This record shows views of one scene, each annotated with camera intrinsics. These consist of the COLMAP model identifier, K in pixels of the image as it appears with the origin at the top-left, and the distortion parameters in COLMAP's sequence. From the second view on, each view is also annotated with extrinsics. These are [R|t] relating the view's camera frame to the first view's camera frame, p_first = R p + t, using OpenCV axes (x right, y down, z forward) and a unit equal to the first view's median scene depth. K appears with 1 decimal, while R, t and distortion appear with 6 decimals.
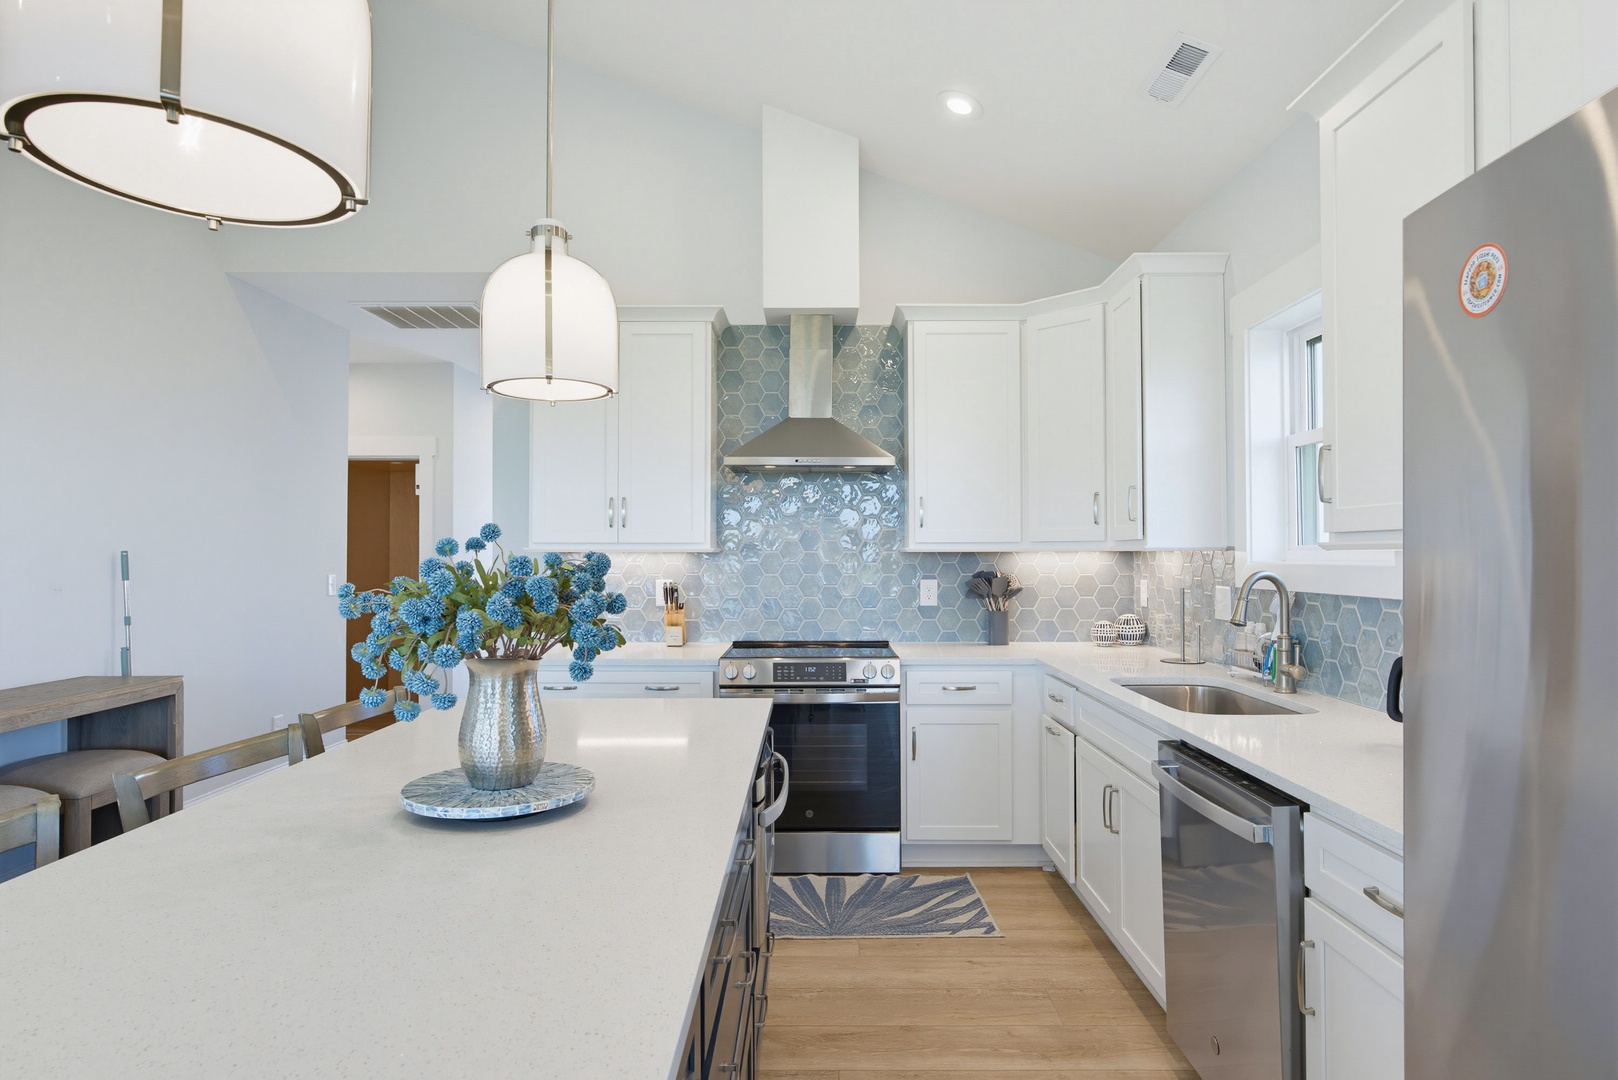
lens RADIAL K [[898.6, 0, 815.5], [0, 898.6, 536.4], [0, 0, 1]] dist [-0.002278, 0.002388]
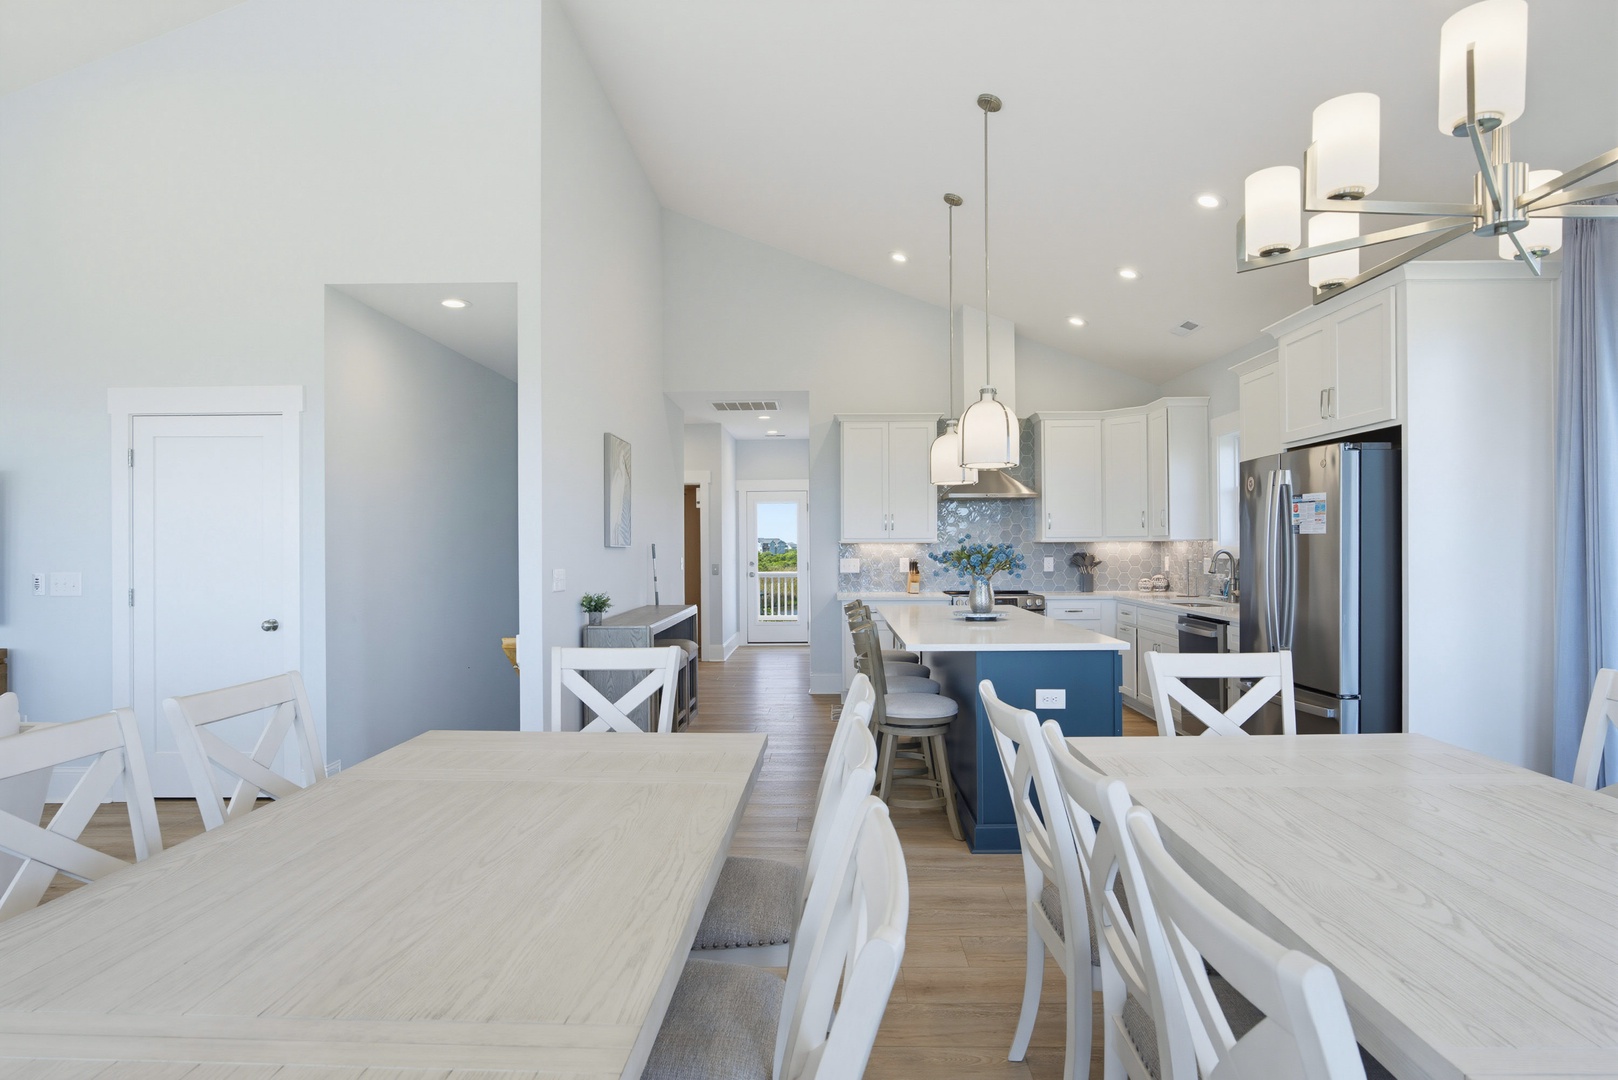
lens RADIAL K [[874.4, 0, 809.0], [0, 874.4, 540.0], [0, 0, 1]] dist [-0.004617, 0.000723]
pose [[0.999772, -0.004845, -0.020799, -0.352792], [0.005124, 0.999897, 0.013379, -0.014675], [0.020732, -0.013482, 0.999694, -0.861195]]
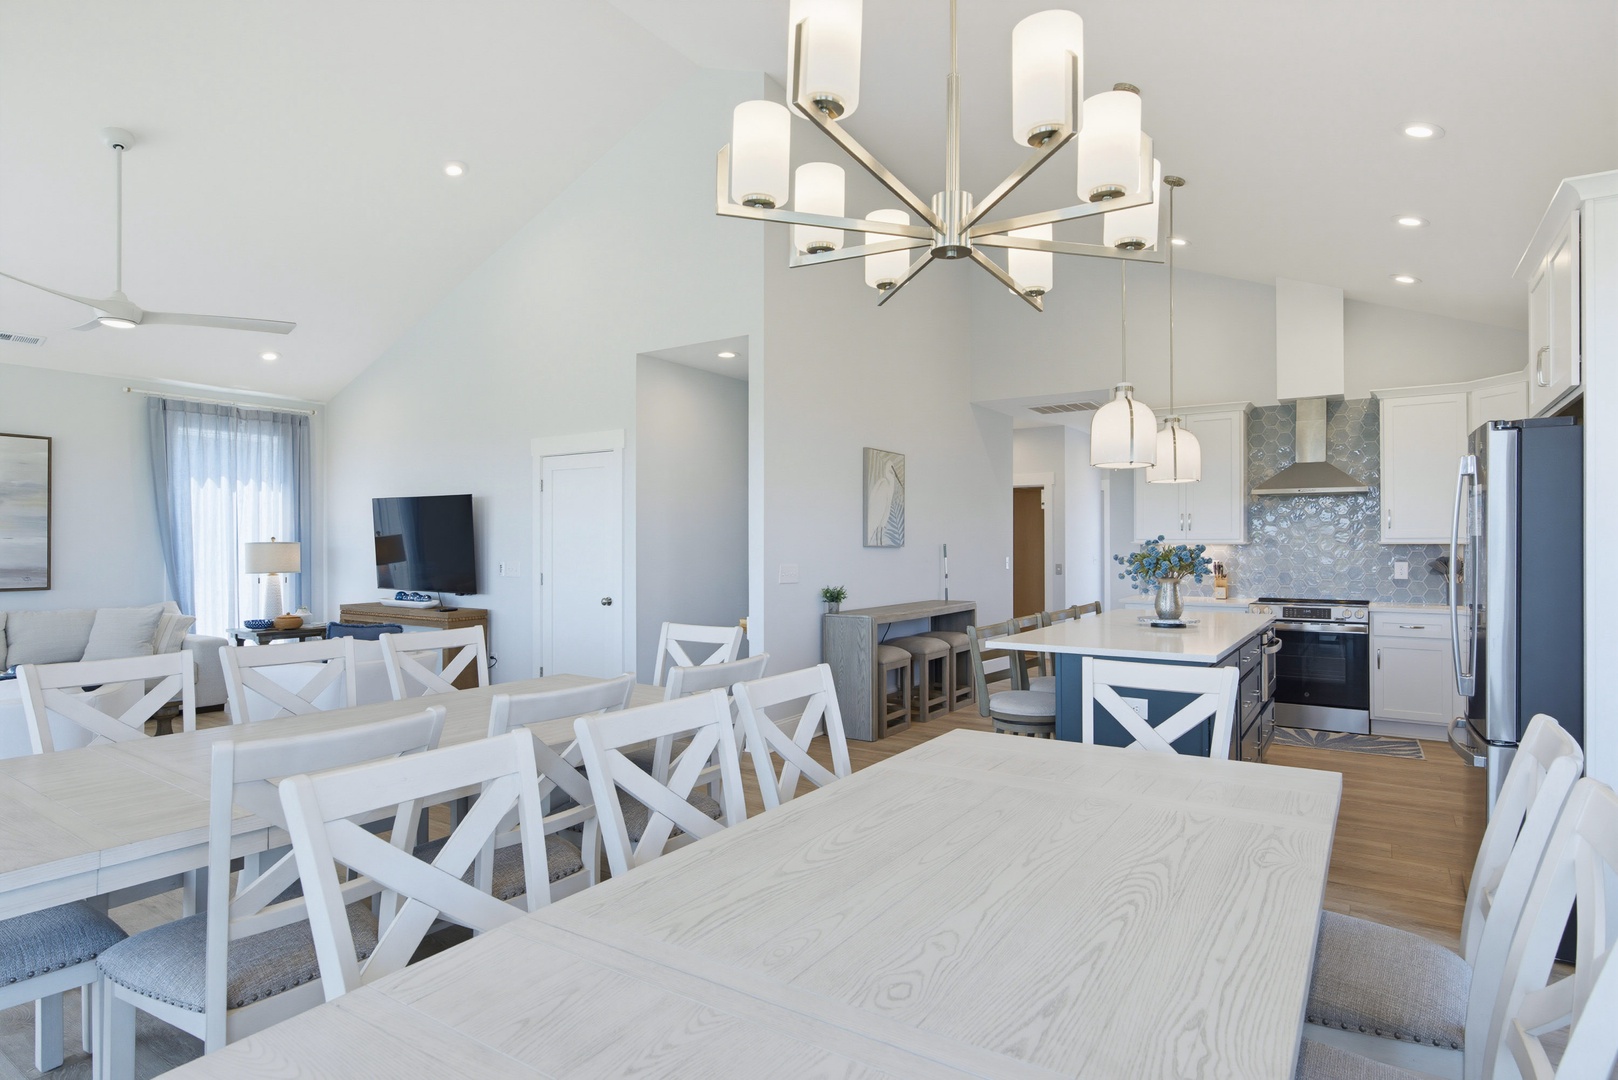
lens RADIAL K [[860.7, 0, 812.5], [0, 860.7, 539.7], [0, 0, 1]] dist [-0.010347, 0.007416]
pose [[0.834031, -0.003226, -0.551709, 0.103801], [0.010313, 0.999899, 0.009744, -0.015946], [0.551622, -0.013817, 0.833980, -0.839833]]
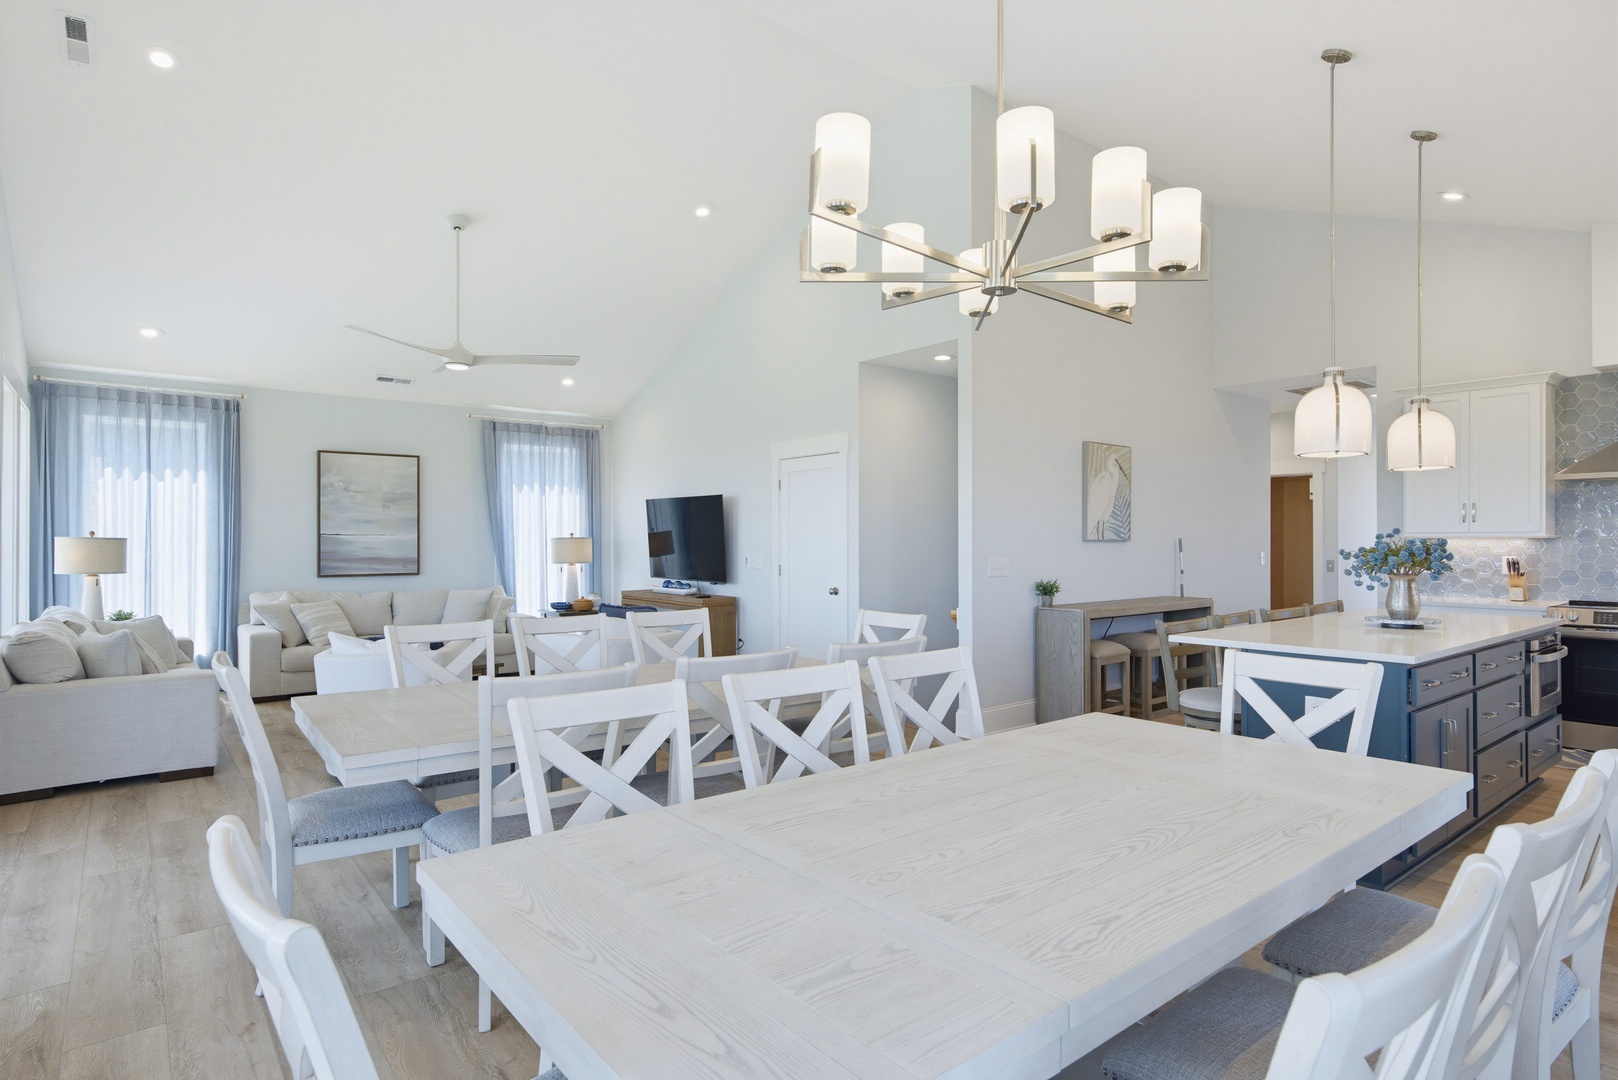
lens RADIAL K [[866.2, 0, 809.0], [0, 866.2, 540.0], [0, 0, 1]] dist [-0.007432, 0.001314]
pose [[0.623207, -0.000044, -0.782057, 0.242131], [0.015782, 0.999797, 0.012520, -0.016020], [0.781898, -0.020145, 0.623081, -0.849377]]
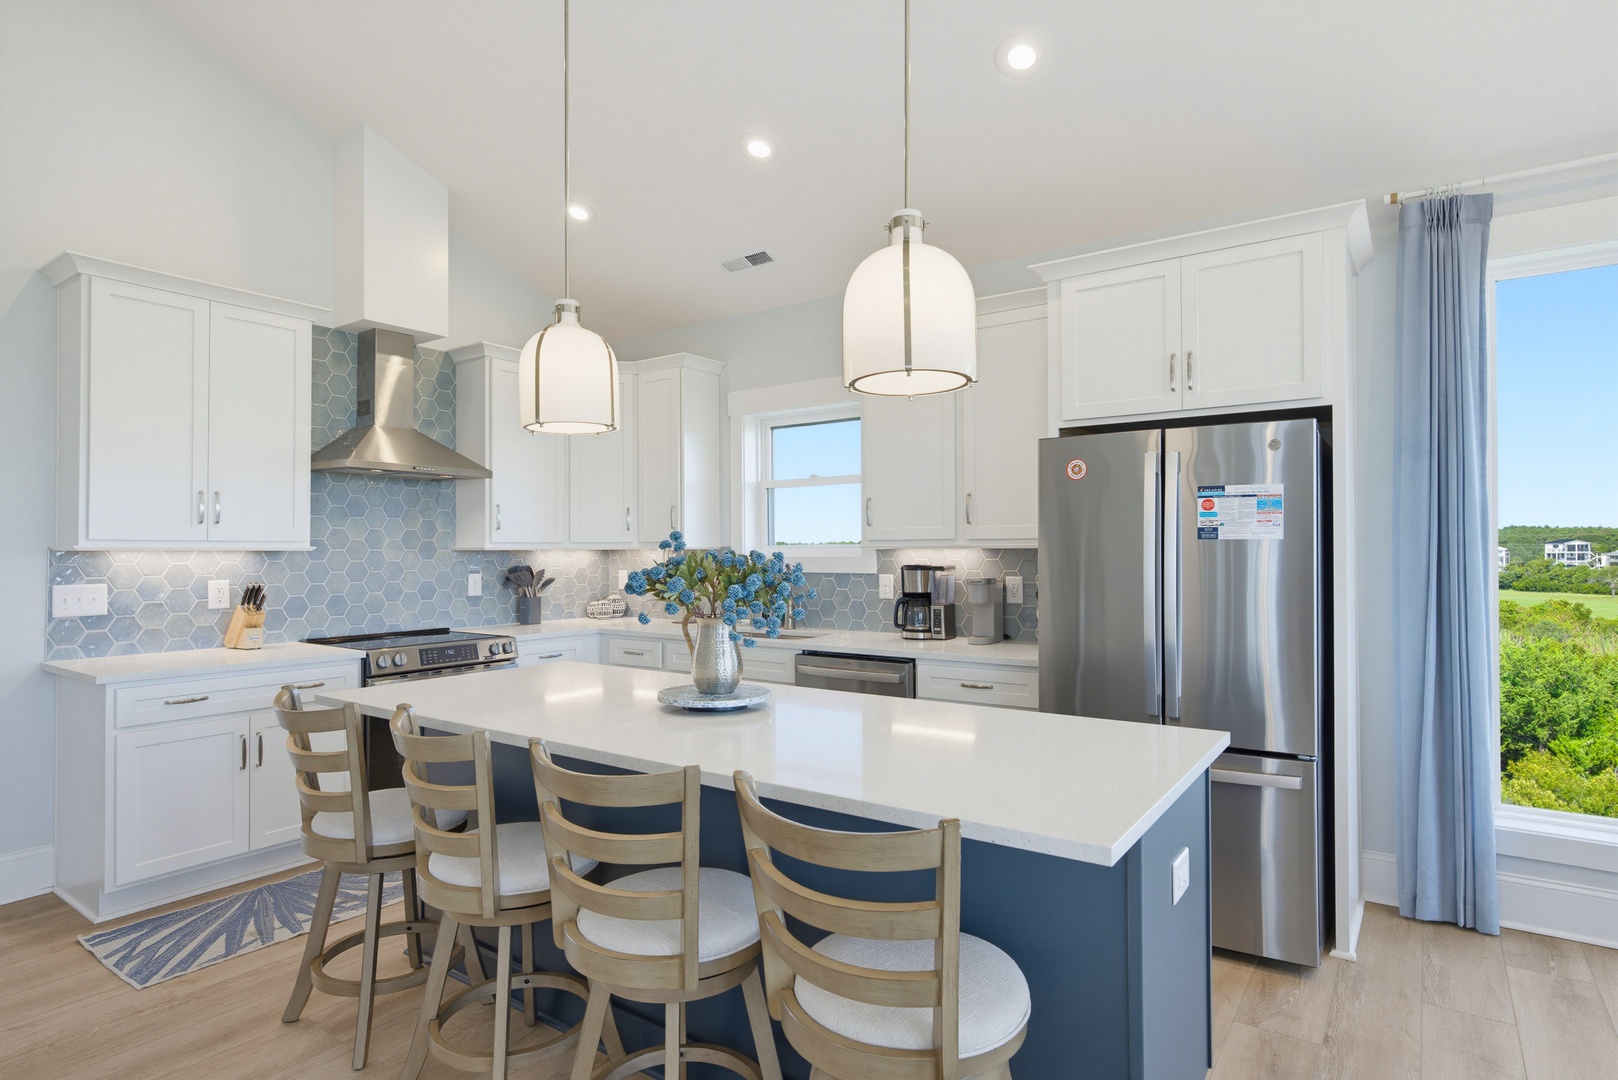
lens RADIAL K [[860.7, 0, 812.5], [0, 860.7, 539.7], [0, 0, 1]] dist [-0.010347, 0.007416]
pose [[0.573018, 0.009080, 0.819492, -0.588016], [-0.013070, 0.999913, -0.001940, -0.000138], [-0.819439, -0.009599, 0.573087, -0.010767]]
